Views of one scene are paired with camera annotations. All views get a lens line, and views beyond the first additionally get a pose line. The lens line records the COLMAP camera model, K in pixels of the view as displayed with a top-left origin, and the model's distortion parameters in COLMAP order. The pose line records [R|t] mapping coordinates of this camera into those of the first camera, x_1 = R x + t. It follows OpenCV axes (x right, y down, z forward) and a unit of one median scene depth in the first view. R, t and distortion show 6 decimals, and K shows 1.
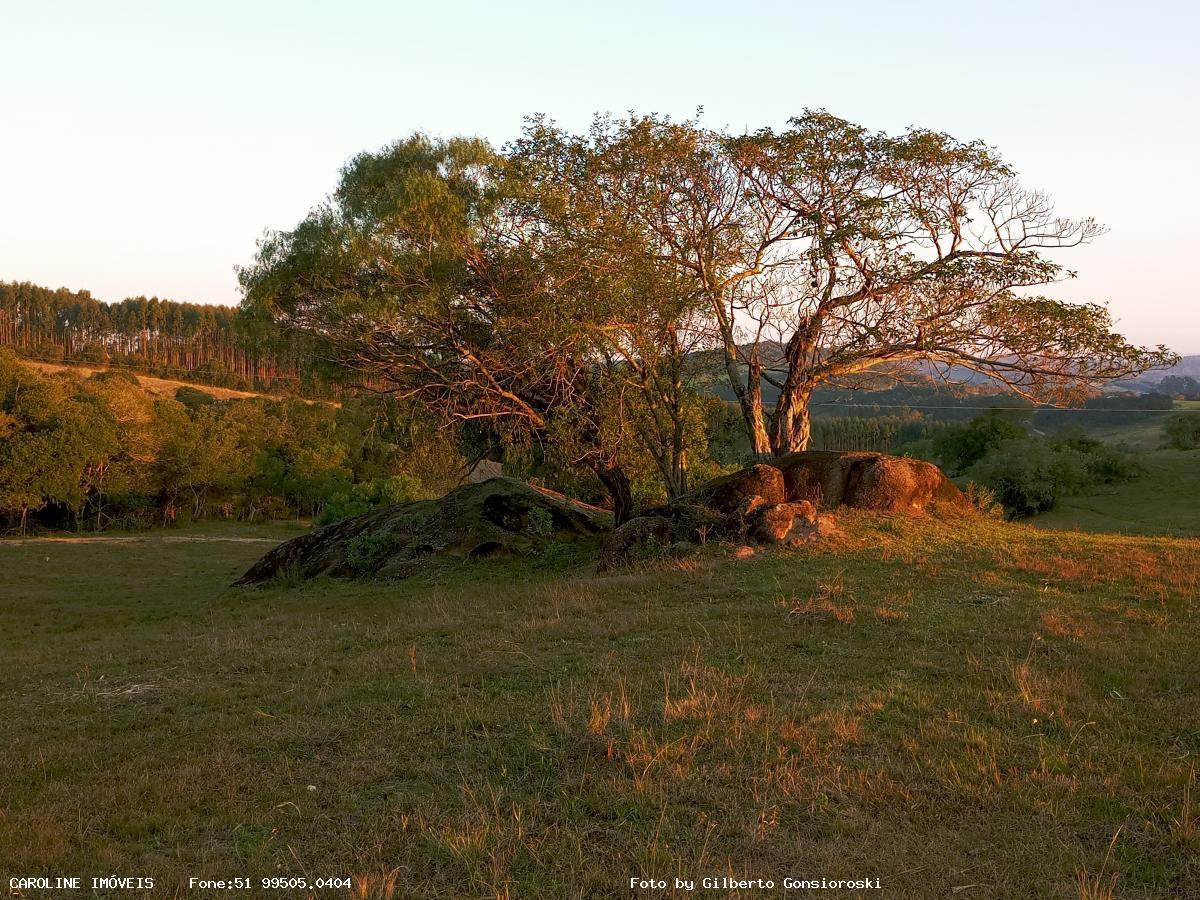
lens RADIAL K [[1217.8, 0, 598.3], [0, 1217.8, 451.2], [0, 0, 1]] dist [0.021113, 0.000000]
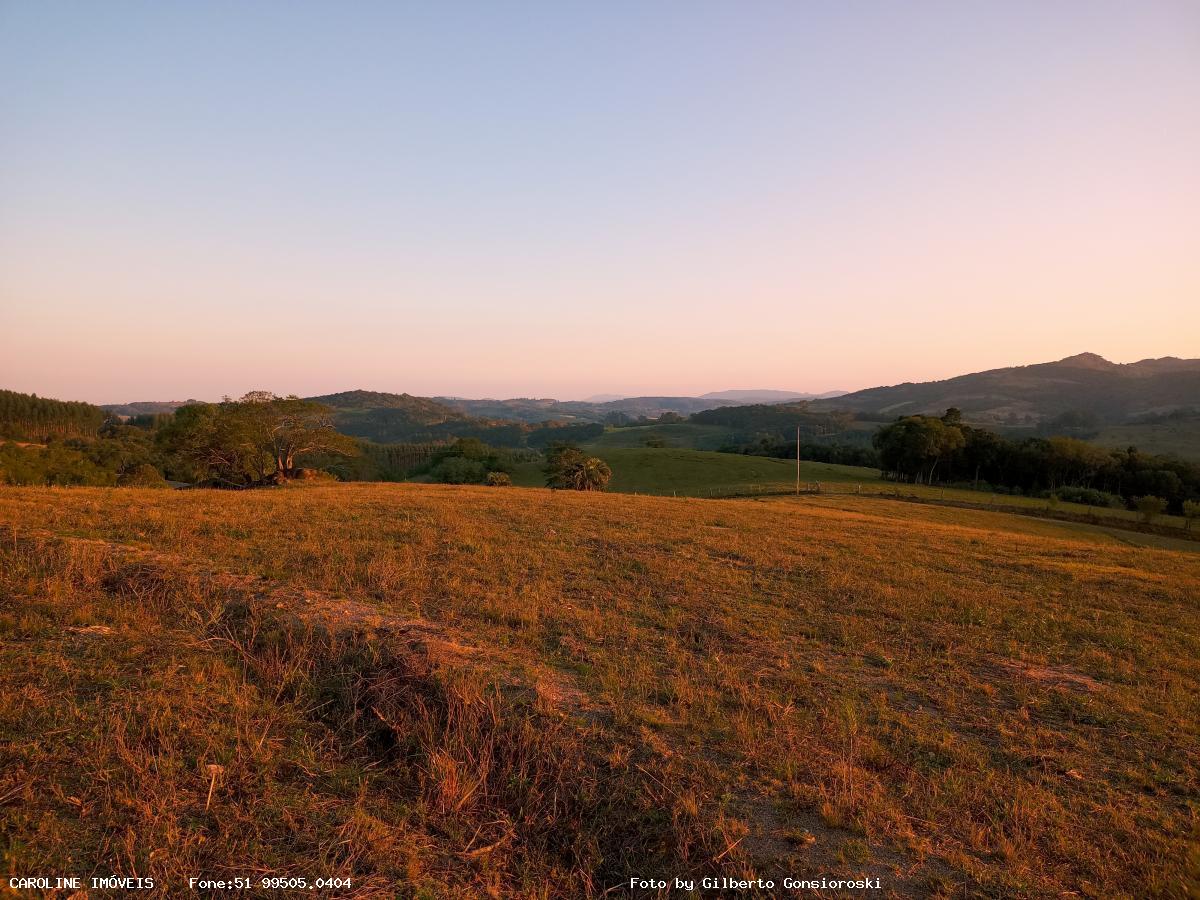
lens RADIAL K [[861.6, 0, 601.4], [0, 861.6, 452.4], [0, 0, 1]] dist [0.006417, -0.011611]
pose [[0.919100, -0.029318, 0.392932, -0.037980], [0.034692, 0.999376, -0.006580, 0.002614], [-0.392494, 0.019679, 0.919544, -2.714923]]
